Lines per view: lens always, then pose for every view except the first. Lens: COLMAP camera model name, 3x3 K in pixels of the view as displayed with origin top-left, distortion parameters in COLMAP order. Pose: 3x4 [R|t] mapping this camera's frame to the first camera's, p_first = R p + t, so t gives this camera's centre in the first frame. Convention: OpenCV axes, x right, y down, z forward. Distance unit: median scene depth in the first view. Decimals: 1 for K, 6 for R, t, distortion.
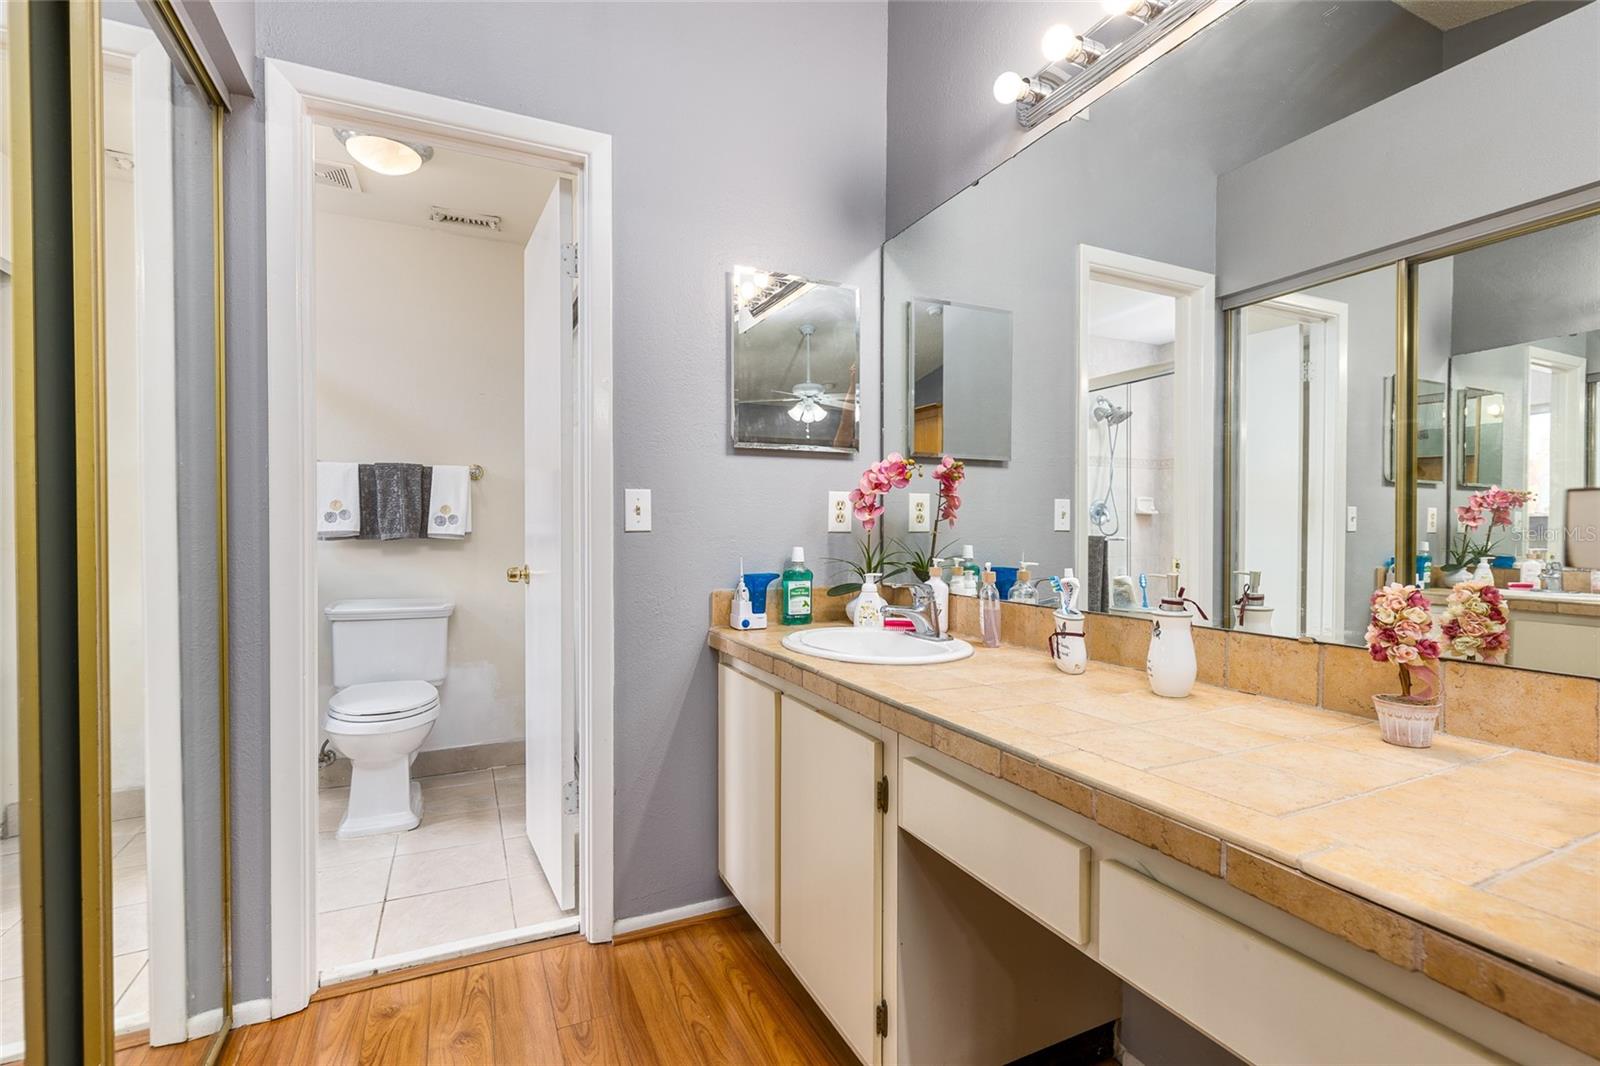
lens RADIAL K [[727.7, 0, 802.8], [0, 727.7, 534.3], [0, 0, 1]] dist [0.008487, -0.001819]
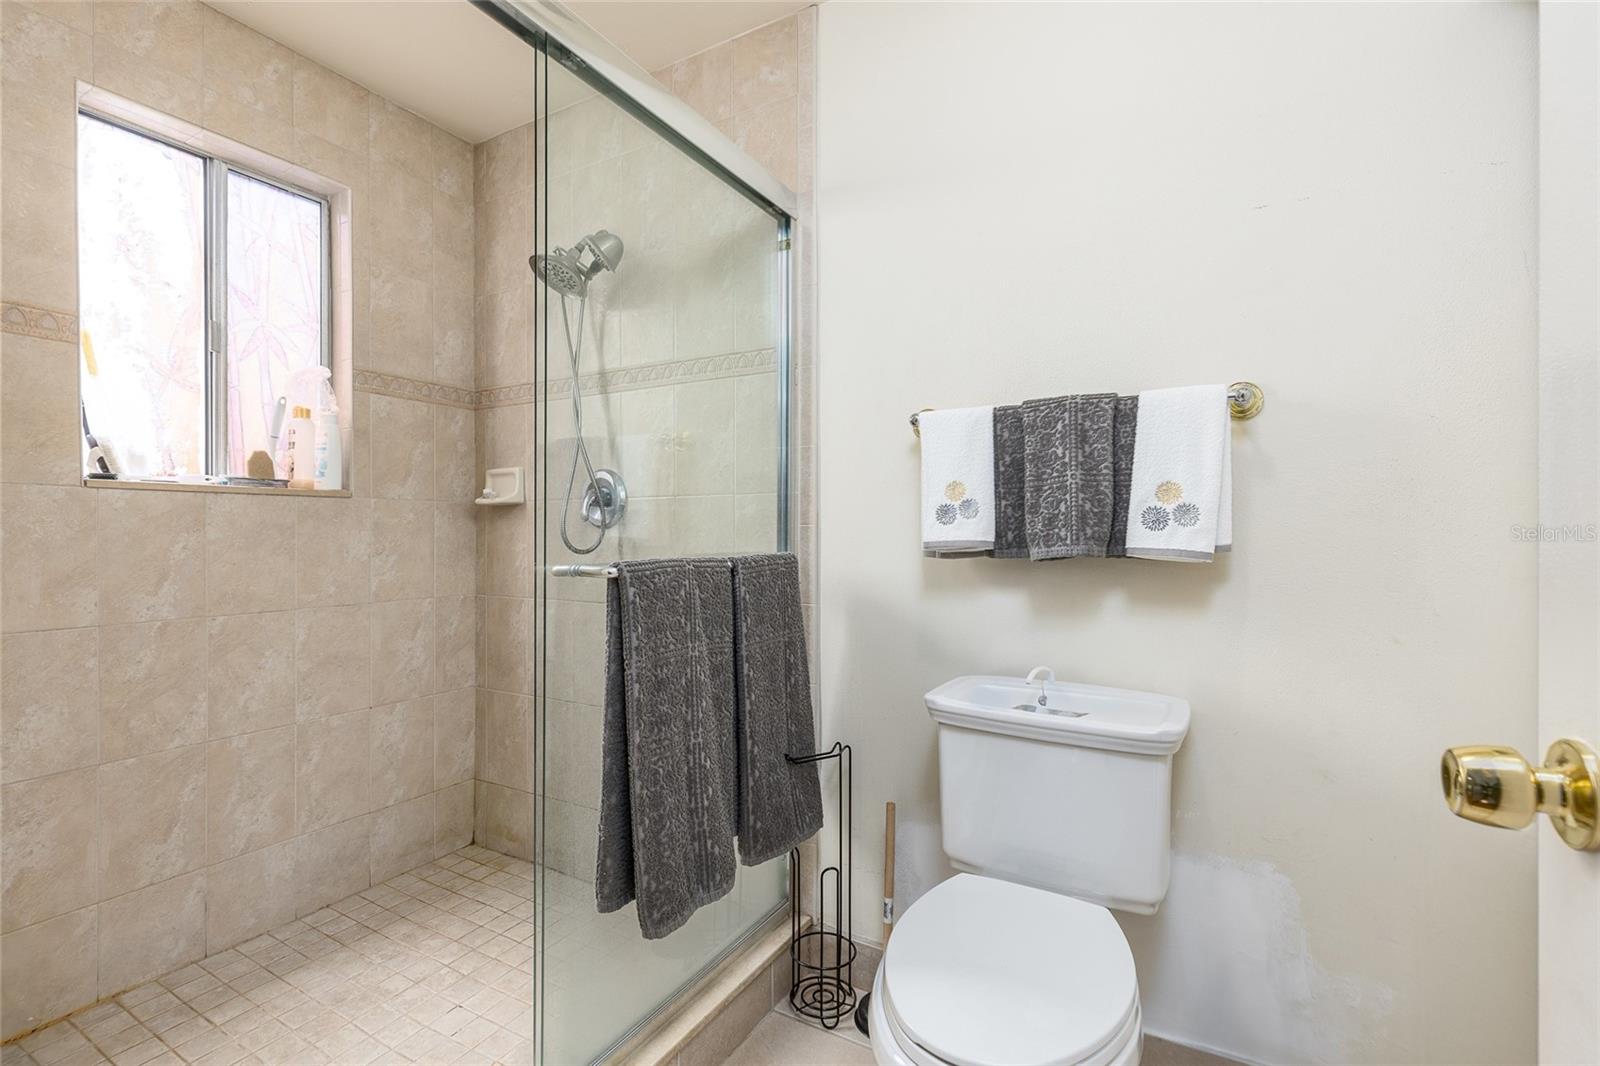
lens RADIAL K [[727.7, 0, 801.3], [0, 727.7, 535.6], [0, 0, 1]] dist [0.008487, -0.001819]
pose [[0.579696, -0.000909, -0.814832, -0.275919], [-0.010050, 0.999915, -0.008266, -0.002723], [0.814771, 0.012981, 0.579638, 0.598256]]
